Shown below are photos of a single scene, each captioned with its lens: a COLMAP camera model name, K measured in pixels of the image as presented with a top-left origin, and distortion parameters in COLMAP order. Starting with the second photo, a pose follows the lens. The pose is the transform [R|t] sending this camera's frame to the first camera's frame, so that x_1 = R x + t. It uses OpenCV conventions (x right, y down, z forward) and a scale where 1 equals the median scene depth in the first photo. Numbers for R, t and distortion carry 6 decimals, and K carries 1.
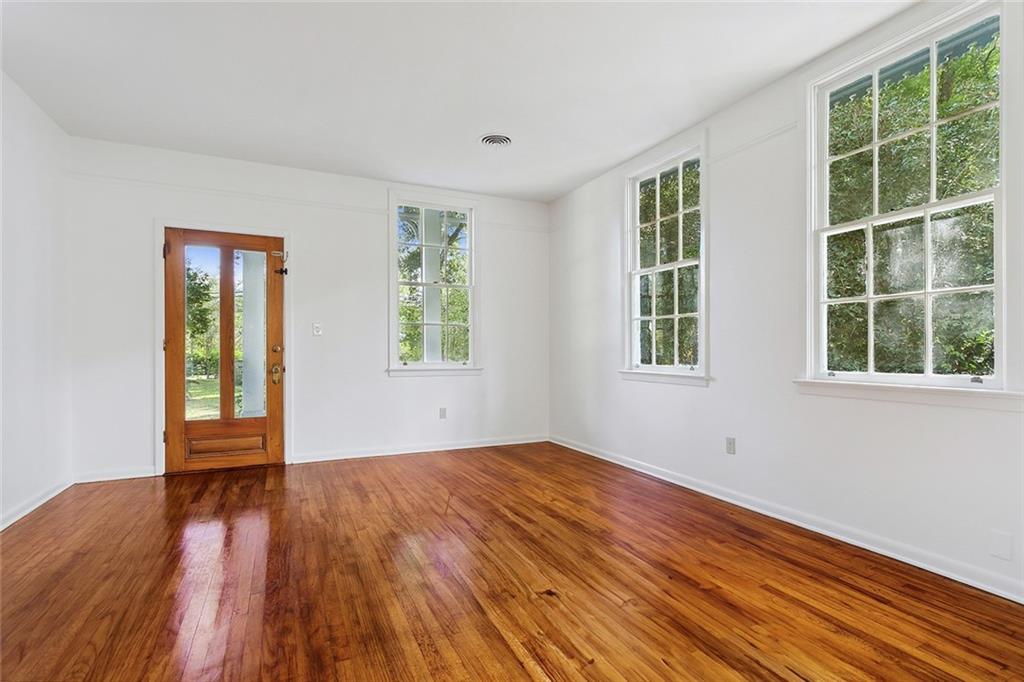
lens RADIAL K [[487.8, 0, 510.7], [0, 487.8, 342.9], [0, 0, 1]] dist [0.000589, -0.000136]
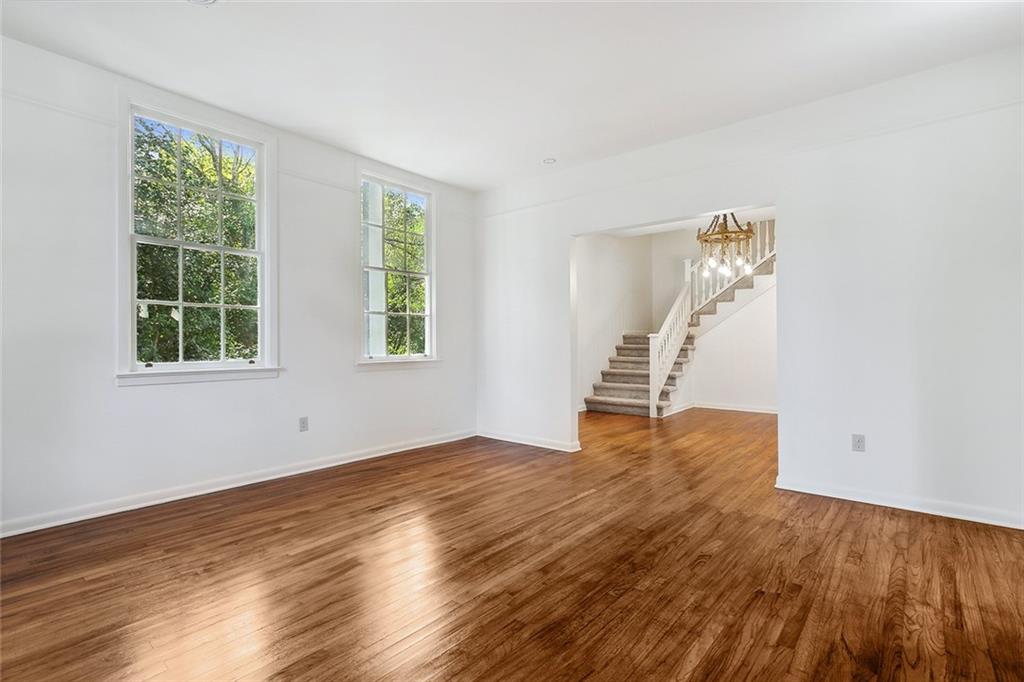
lens RADIAL K [[487.8, 0, 510.7], [0, 487.8, 342.9], [0, 0, 1]] dist [0.000589, -0.000136]
pose [[-0.419093, -0.009300, 0.907896, -0.733329], [-0.010286, 0.999932, 0.005495, 0.003253], [-0.907885, -0.007036, -0.419160, 0.925201]]
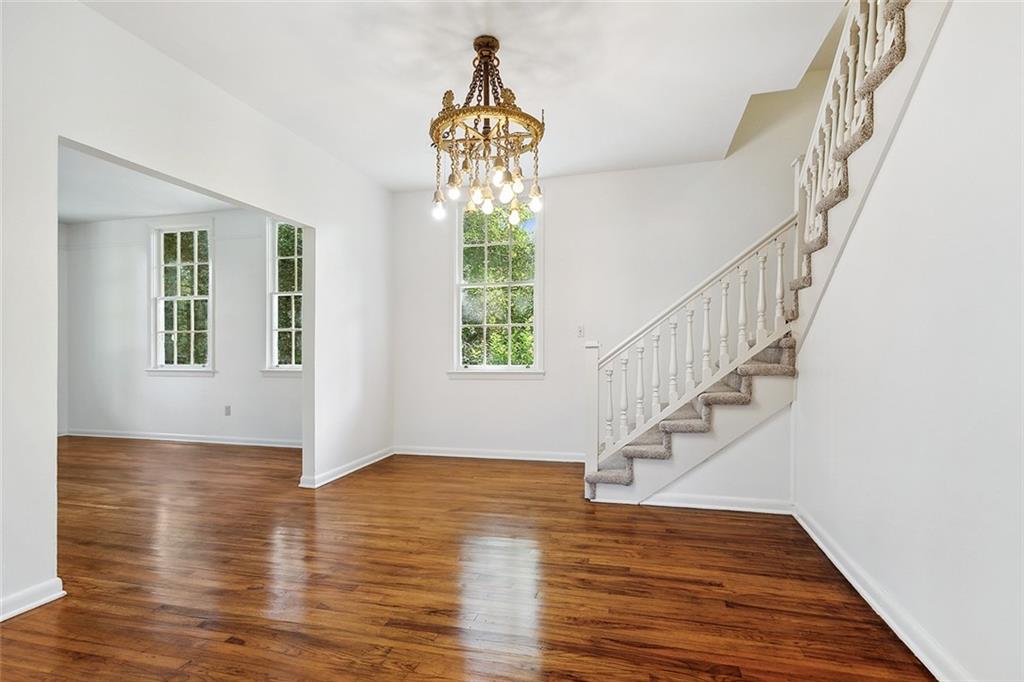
lens RADIAL K [[487.8, 0, 510.7], [0, 487.8, 342.9], [0, 0, 1]] dist [0.000589, -0.000136]
pose [[0.634127, -0.000504, 0.773229, -0.210405], [-0.005729, 0.999969, 0.005351, -0.035026], [-0.773208, -0.007823, 0.634105, -0.742291]]
